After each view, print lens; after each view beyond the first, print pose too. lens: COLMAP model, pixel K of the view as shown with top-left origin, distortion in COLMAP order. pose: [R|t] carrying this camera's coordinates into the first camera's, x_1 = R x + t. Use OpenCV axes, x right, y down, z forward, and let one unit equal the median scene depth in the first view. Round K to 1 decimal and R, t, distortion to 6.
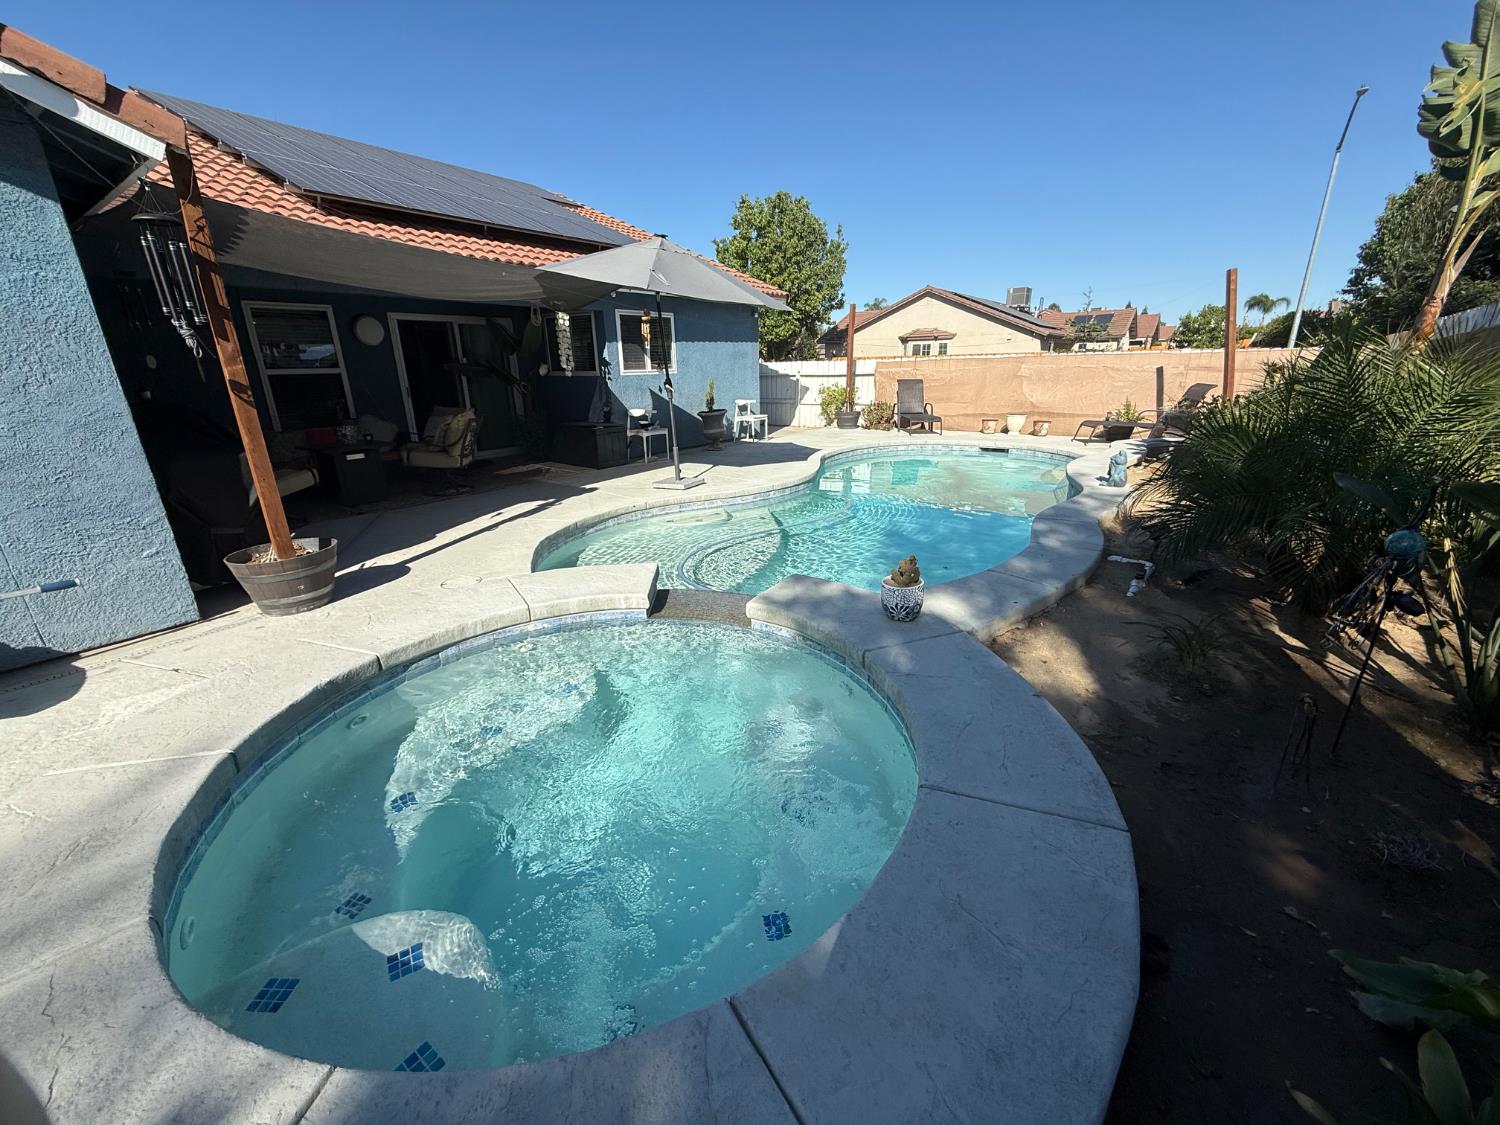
lens RADIAL K [[594.6, 0, 750.0], [0, 594.6, 562.5], [0, 0, 1]] dist [0.000941, -0.000029]
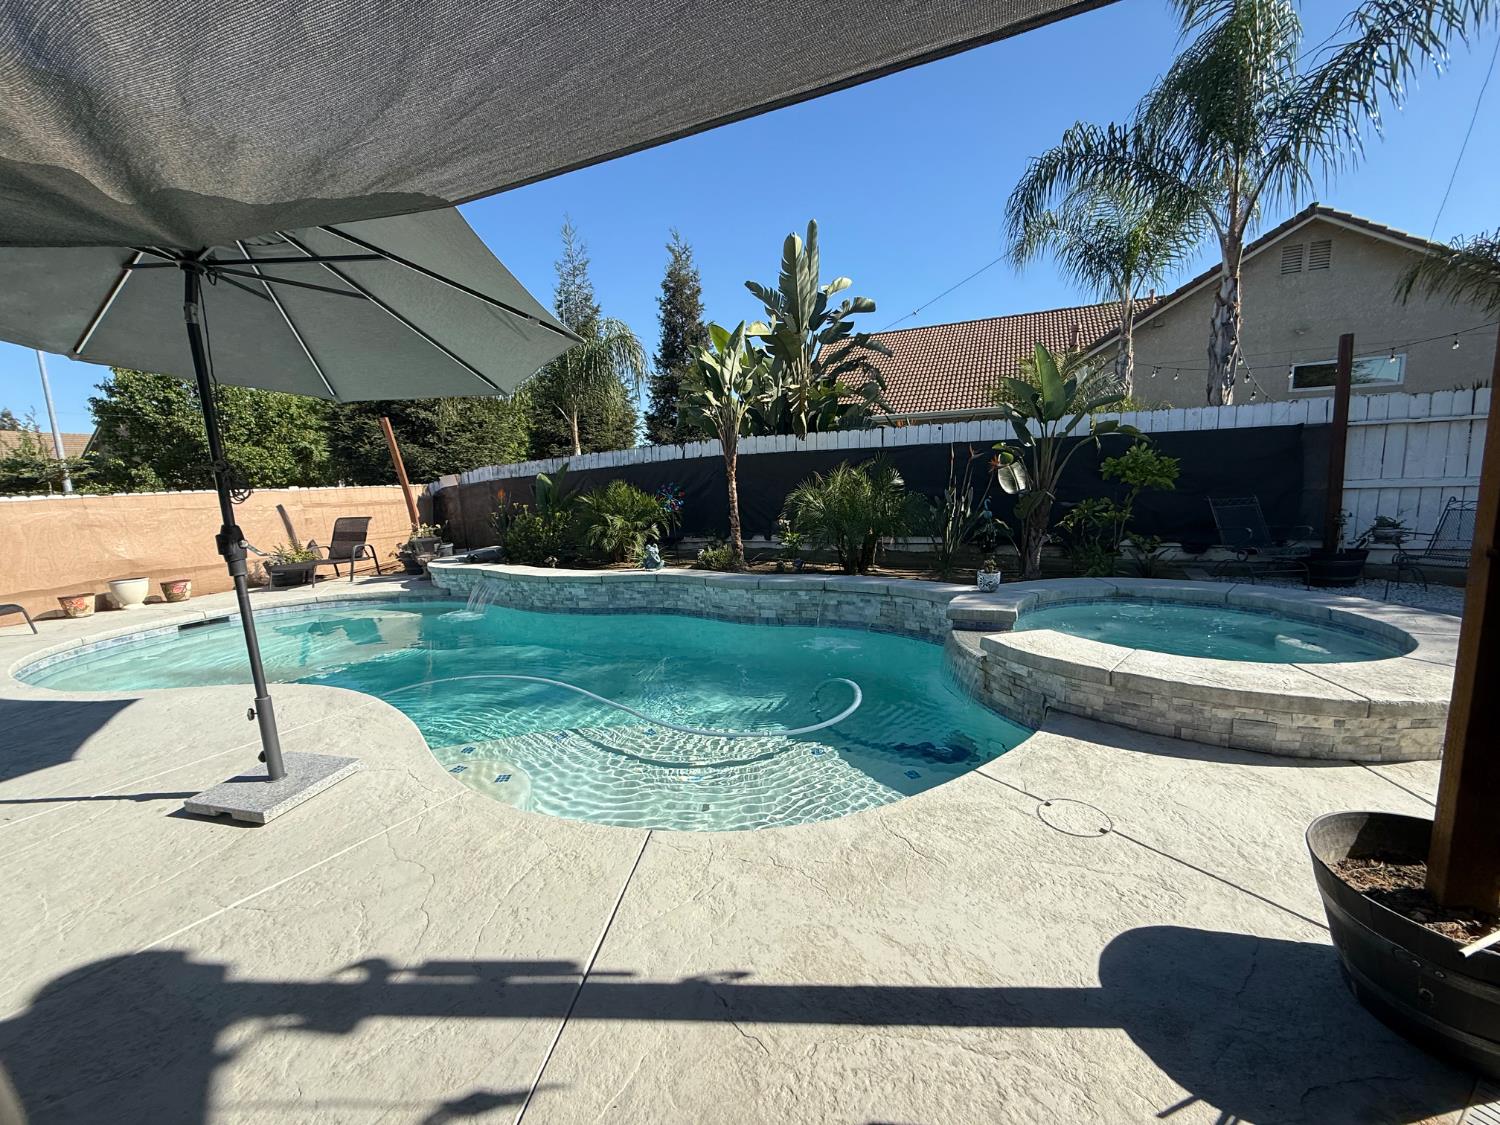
lens RADIAL K [[596.0, 0, 750.0], [0, 596.0, 562.5], [0, 0, 1]] dist [0.001579, 0.000454]
pose [[-0.216998, -0.111408, 0.969794, -0.335877], [0.349044, 0.918931, 0.183666, -0.144546], [-0.911636, 0.378356, -0.160520, 0.464595]]
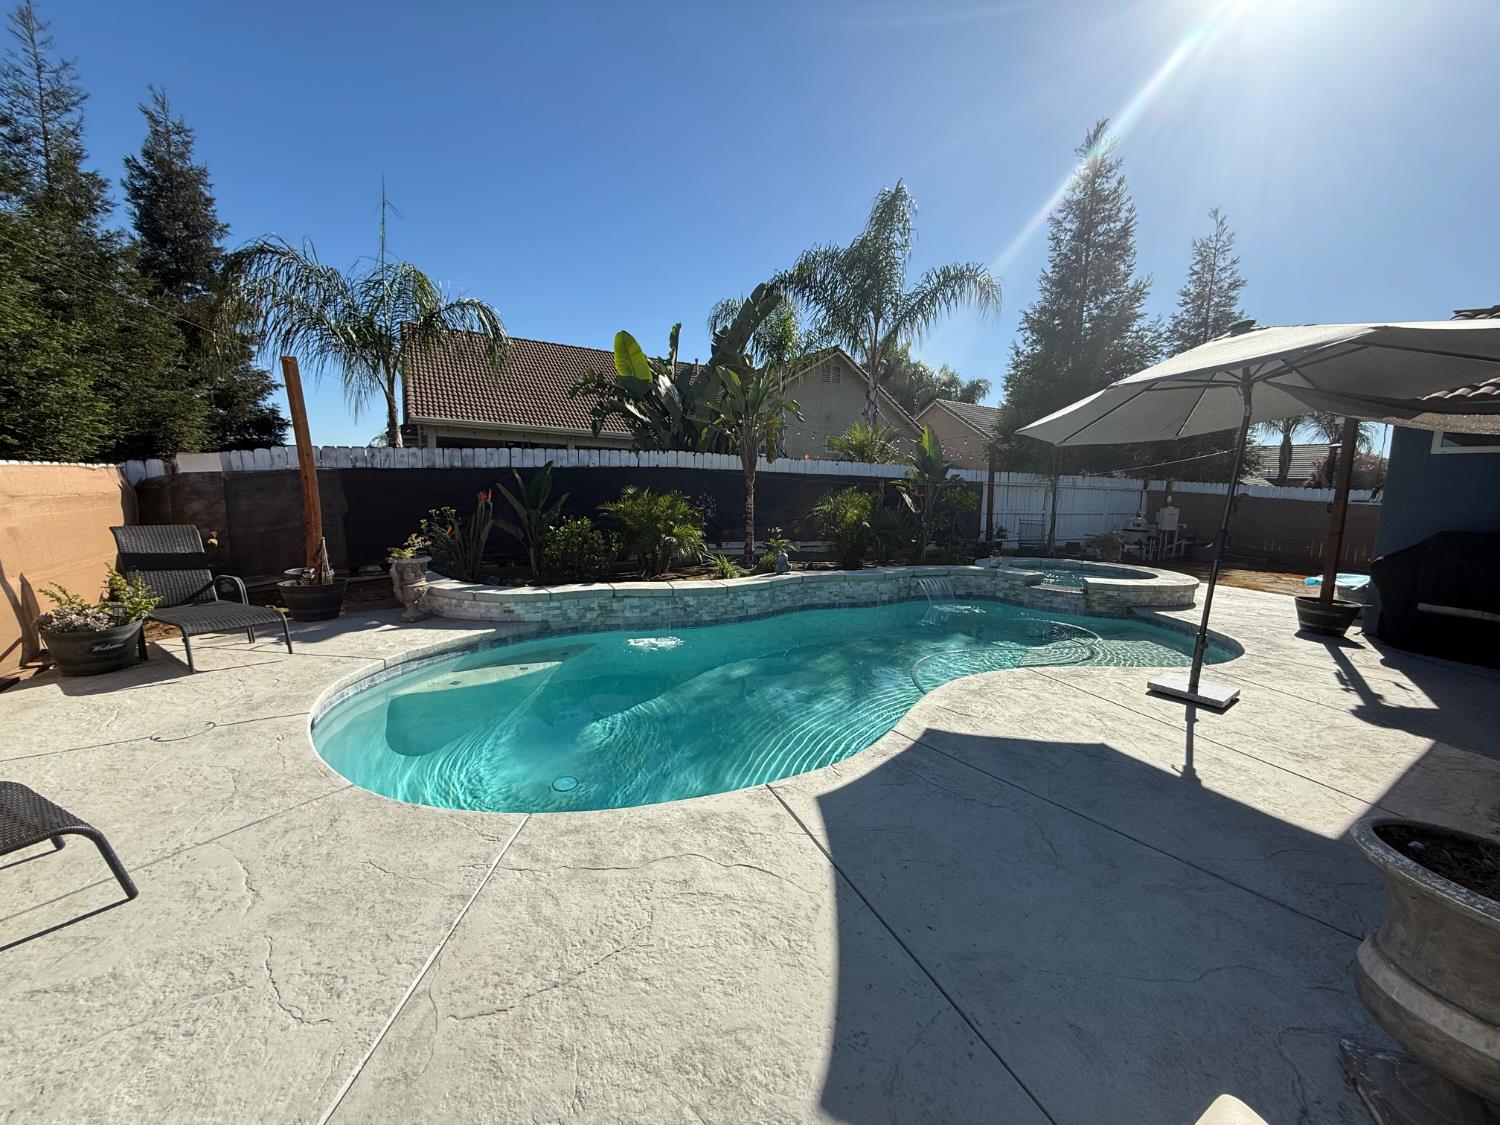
lens RADIAL K [[596.0, 0, 750.0], [0, 596.0, 562.5], [0, 0, 1]] dist [0.001579, 0.000454]
pose [[-0.916366, -0.059531, 0.395892, 0.046139], [0.115147, 0.907904, 0.403052, -0.351214], [-0.383426, 0.414929, -0.825117, 1.034150]]
